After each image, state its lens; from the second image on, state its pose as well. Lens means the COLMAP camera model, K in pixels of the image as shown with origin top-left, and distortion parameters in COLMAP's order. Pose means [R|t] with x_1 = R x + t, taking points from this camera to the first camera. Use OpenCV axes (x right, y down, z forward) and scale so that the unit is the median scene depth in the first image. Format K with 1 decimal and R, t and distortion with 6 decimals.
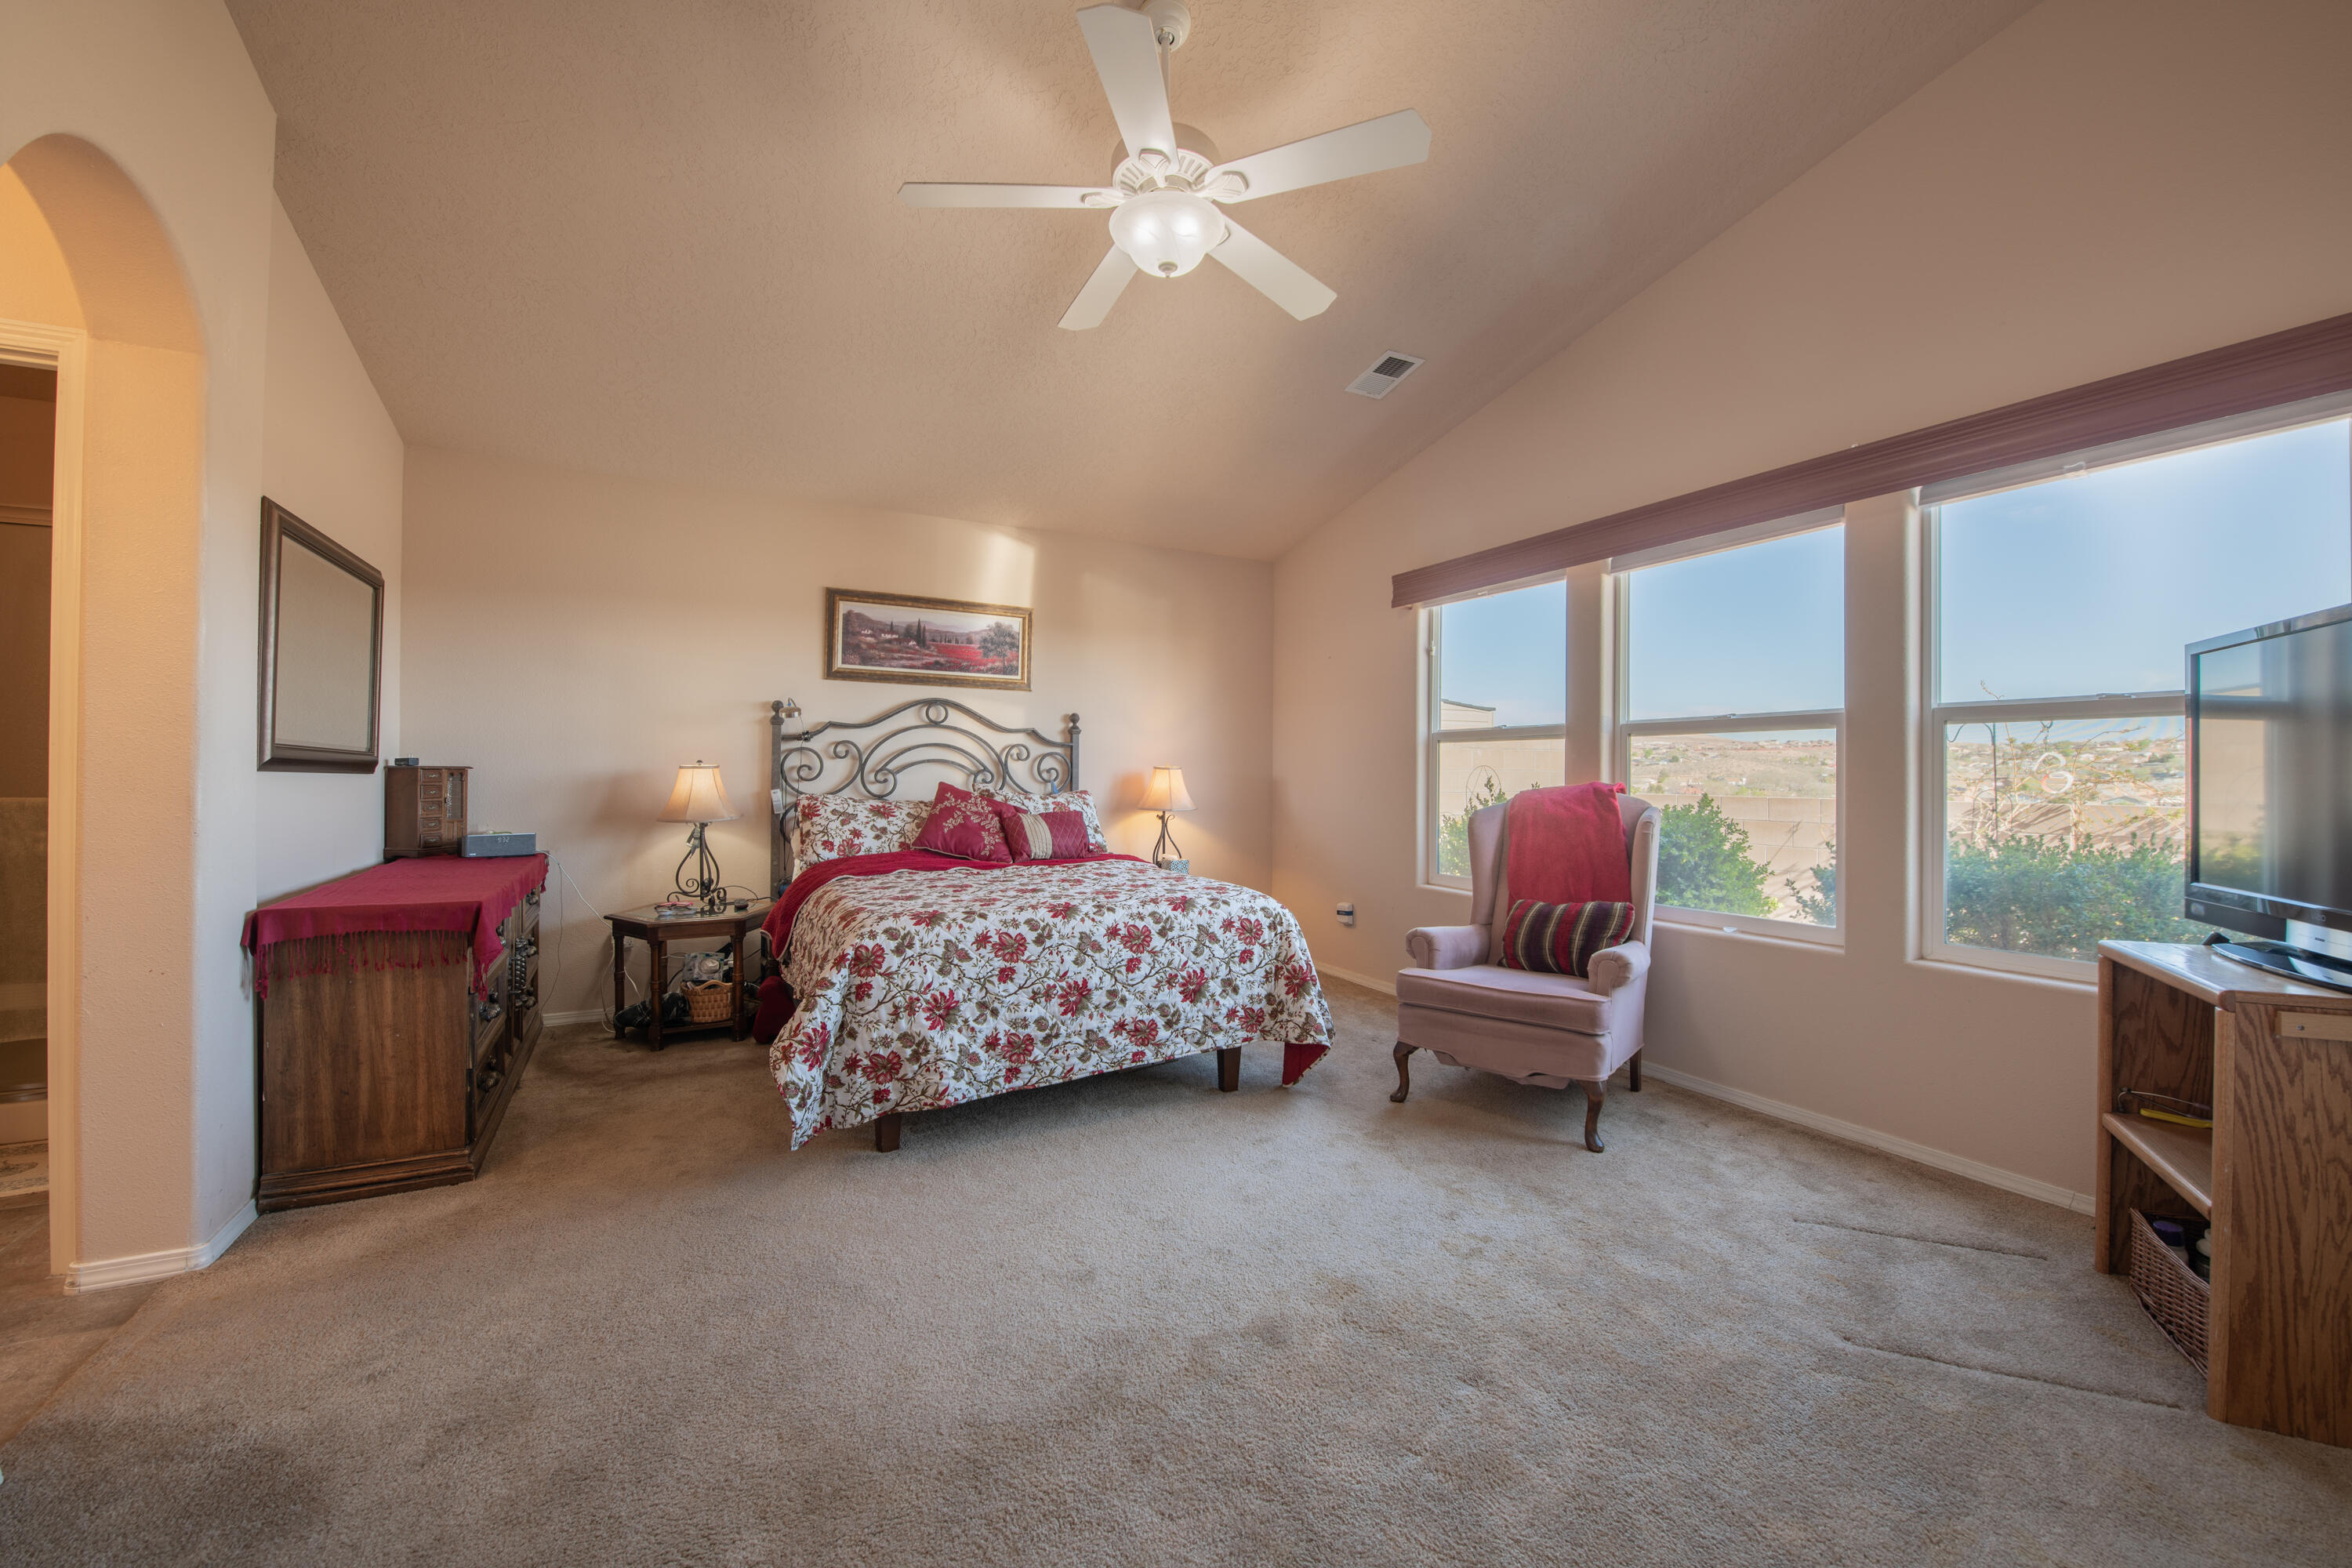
lens RADIAL K [[932.0, 0, 1256.7], [0, 932.0, 773.7], [0, 0, 1]] dist [-0.010521, -0.001792]
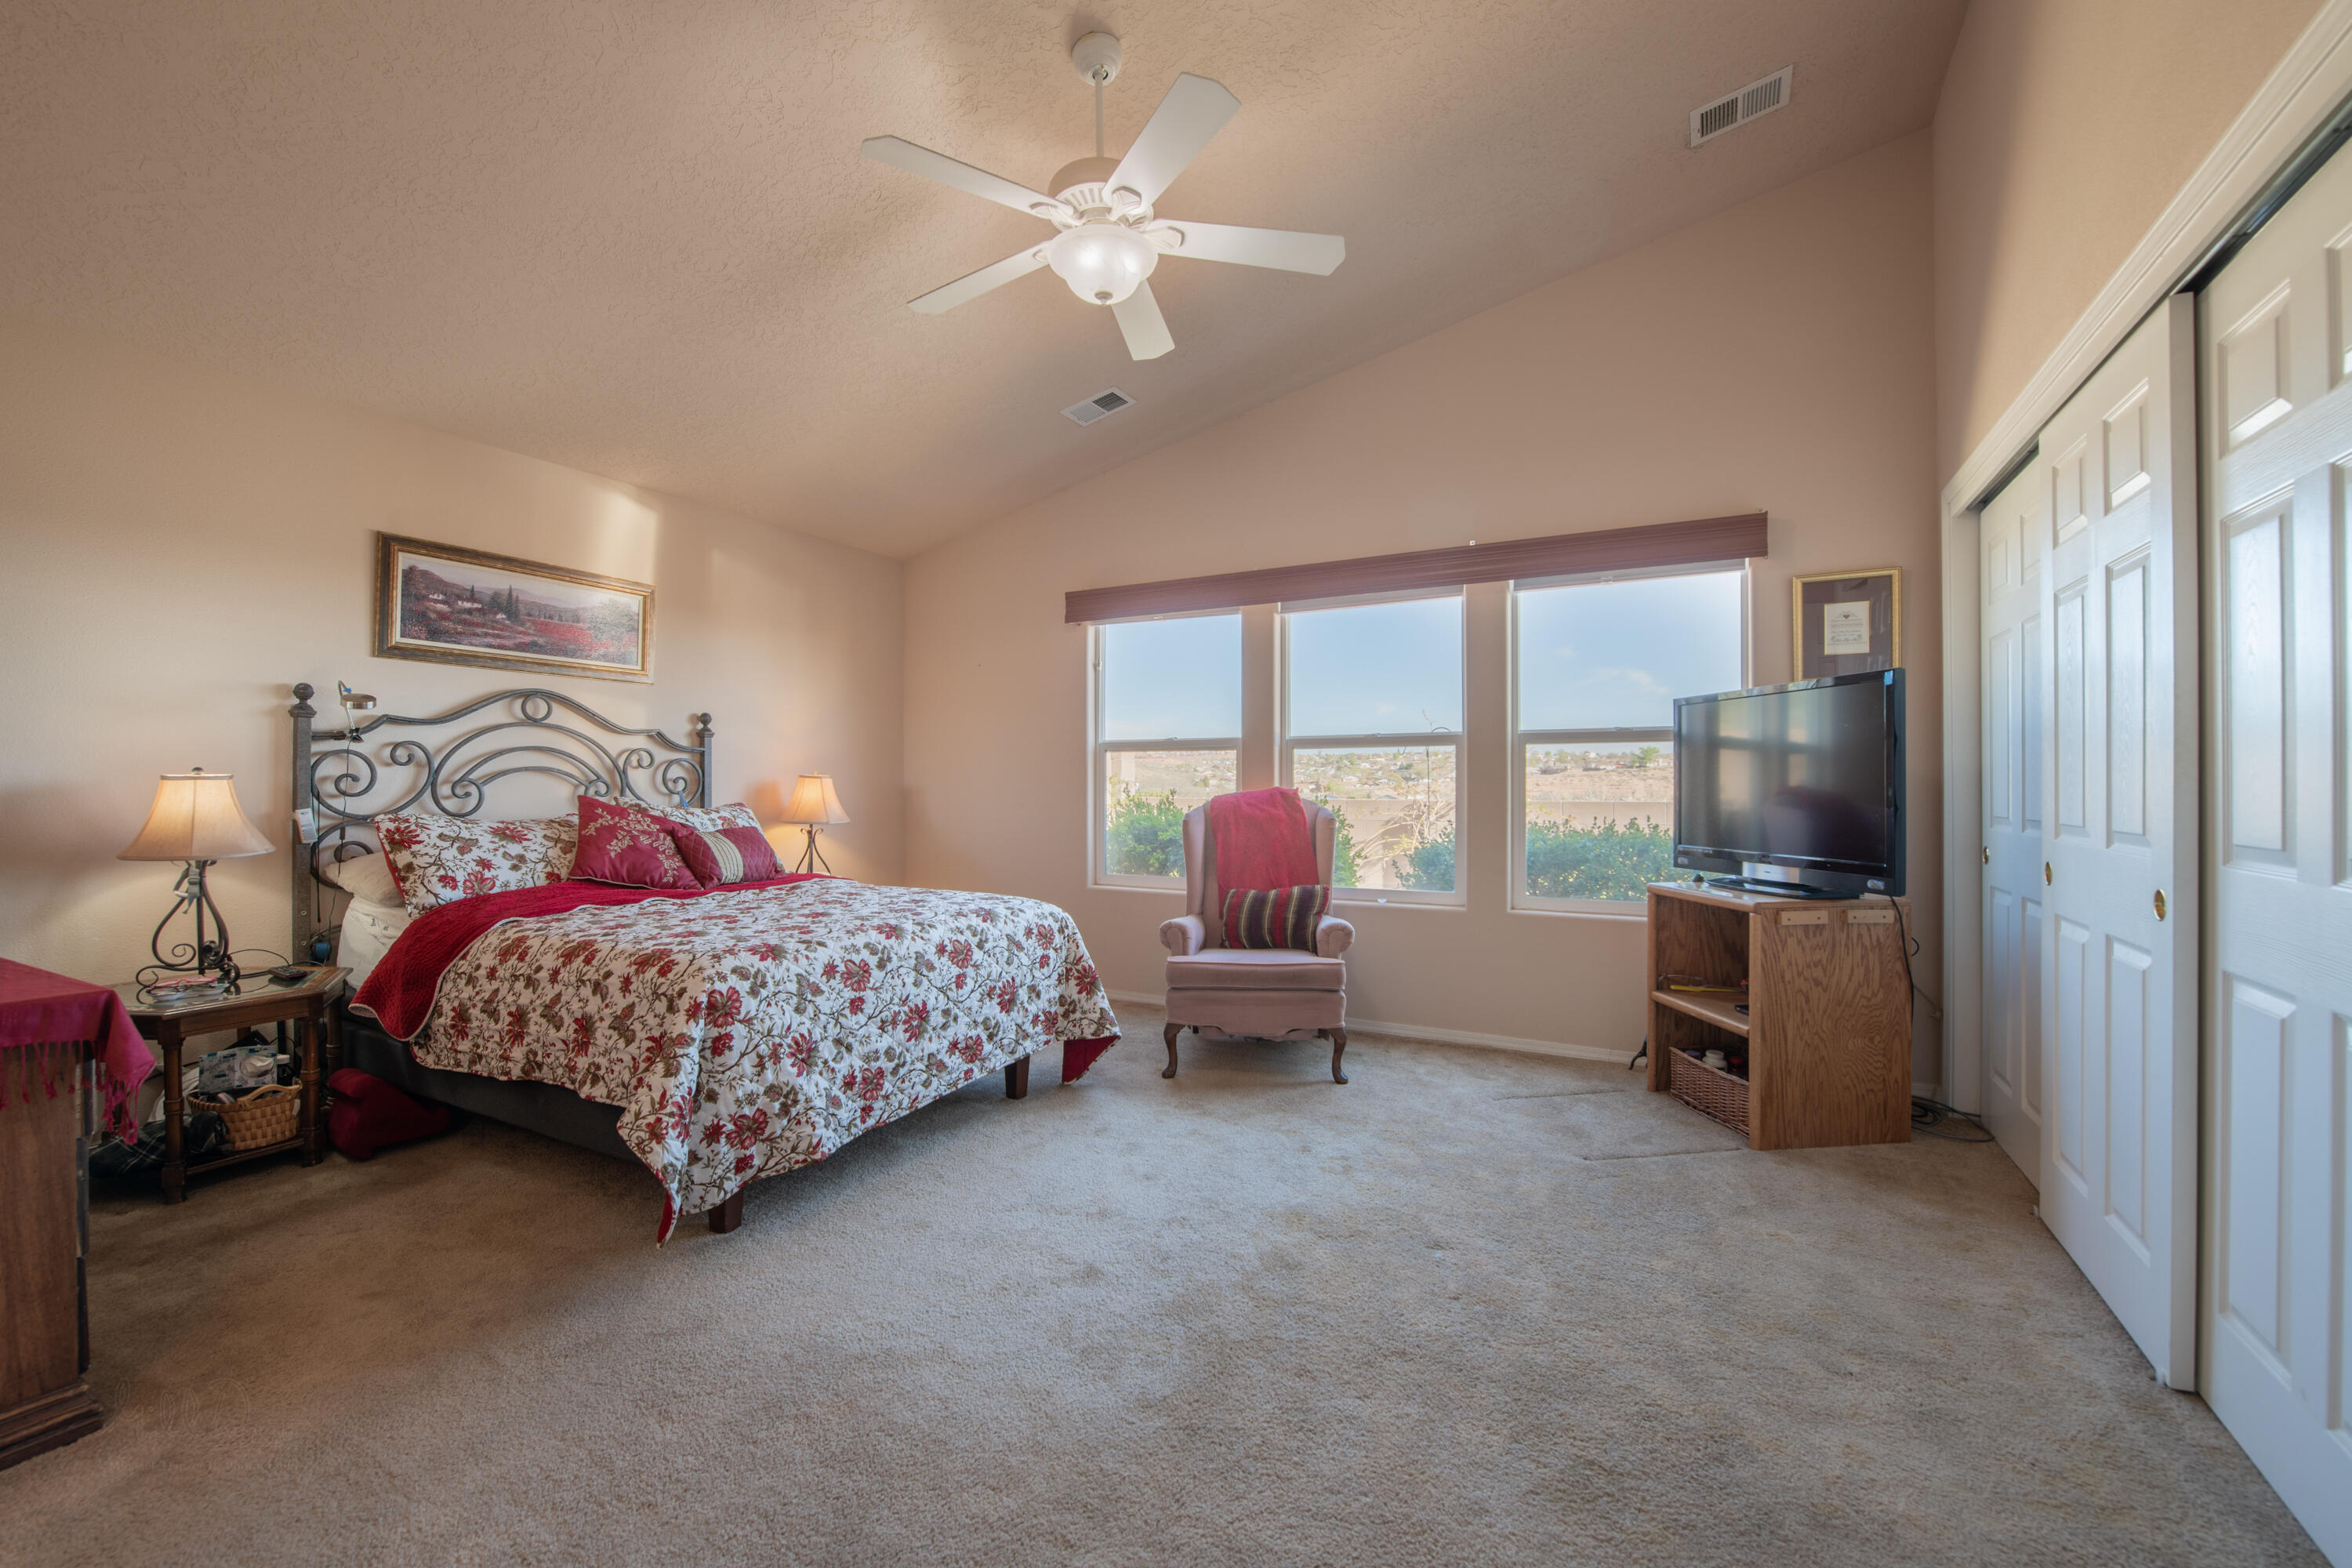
lens RADIAL K [[932.0, 0, 1218.8], [0, 932.0, 786.7], [0, 0, 1]] dist [-0.010521, -0.001792]
pose [[0.838522, -0.008945, 0.544794, -0.425039], [0.005291, 0.999952, 0.008274, -0.003061], [-0.544841, -0.004056, 0.838529, 0.042452]]
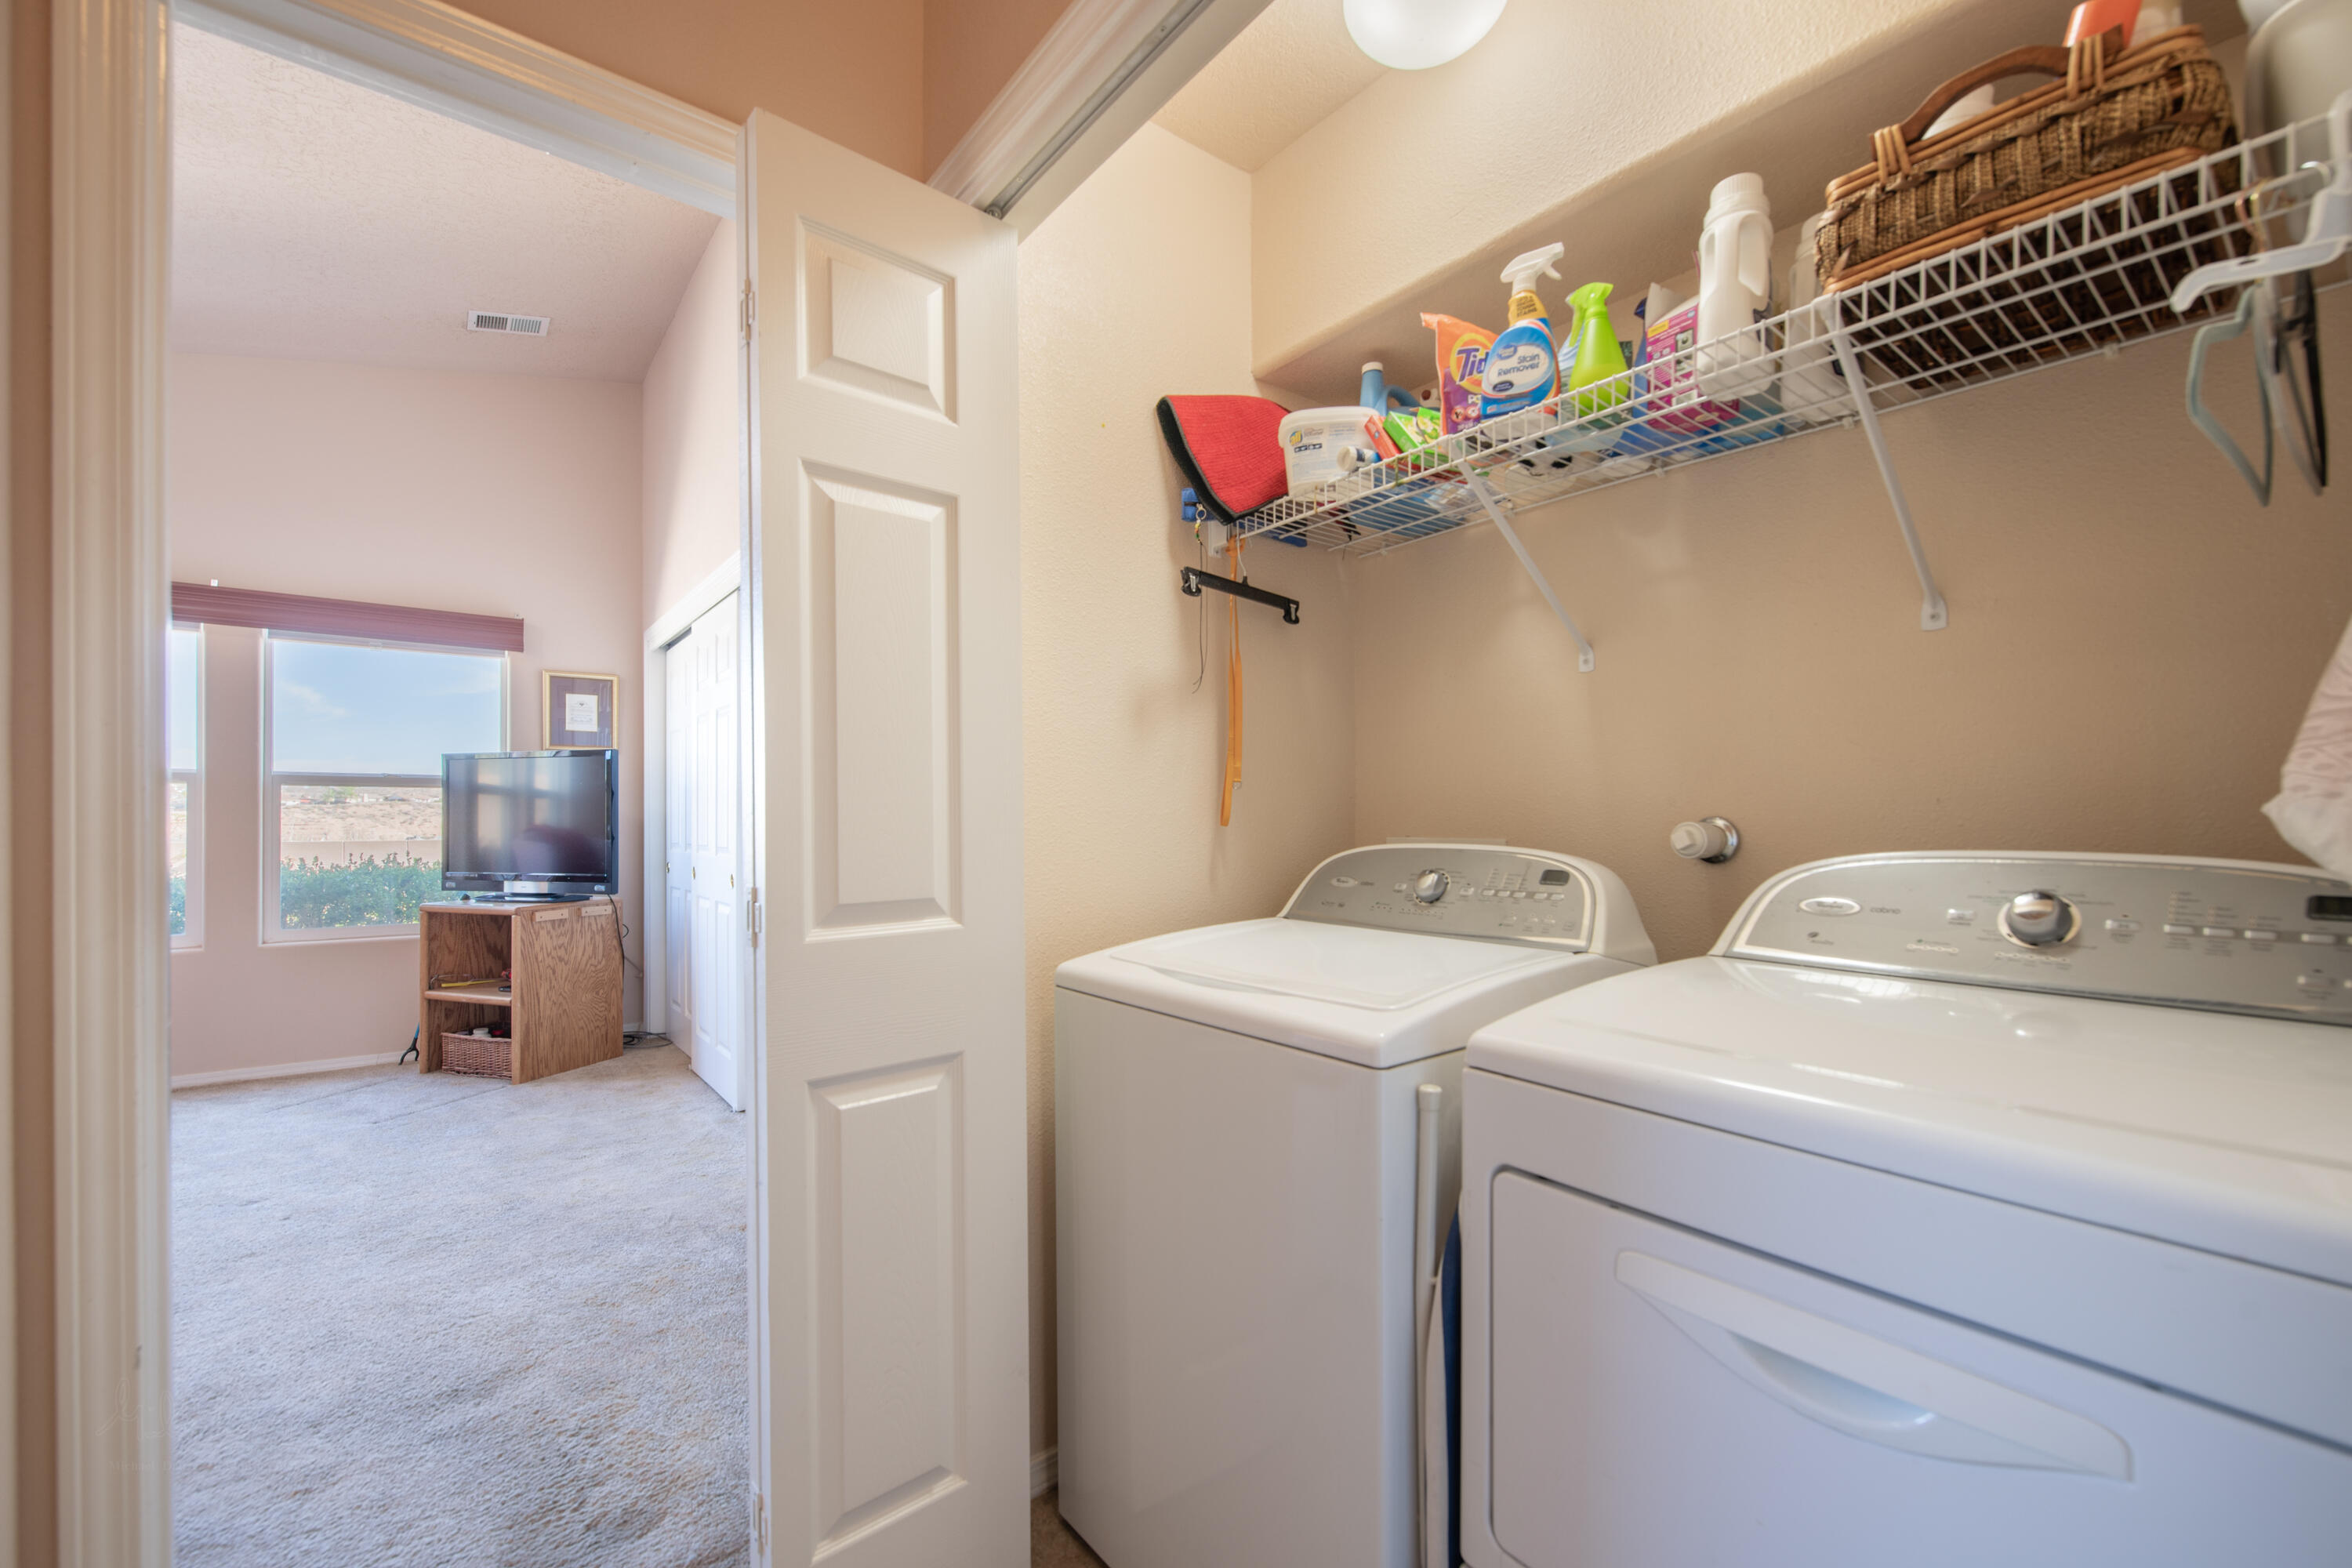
lens RADIAL K [[932.0, 0, 1196.0], [0, 932.0, 813.1], [0, 0, 1]] dist [-0.010521, -0.001792]
pose [[-0.185362, 0.002375, 0.982667, -0.949539], [-0.001722, 0.999995, -0.002742, -0.007206], [-0.982669, -0.002200, -0.185357, -0.178461]]
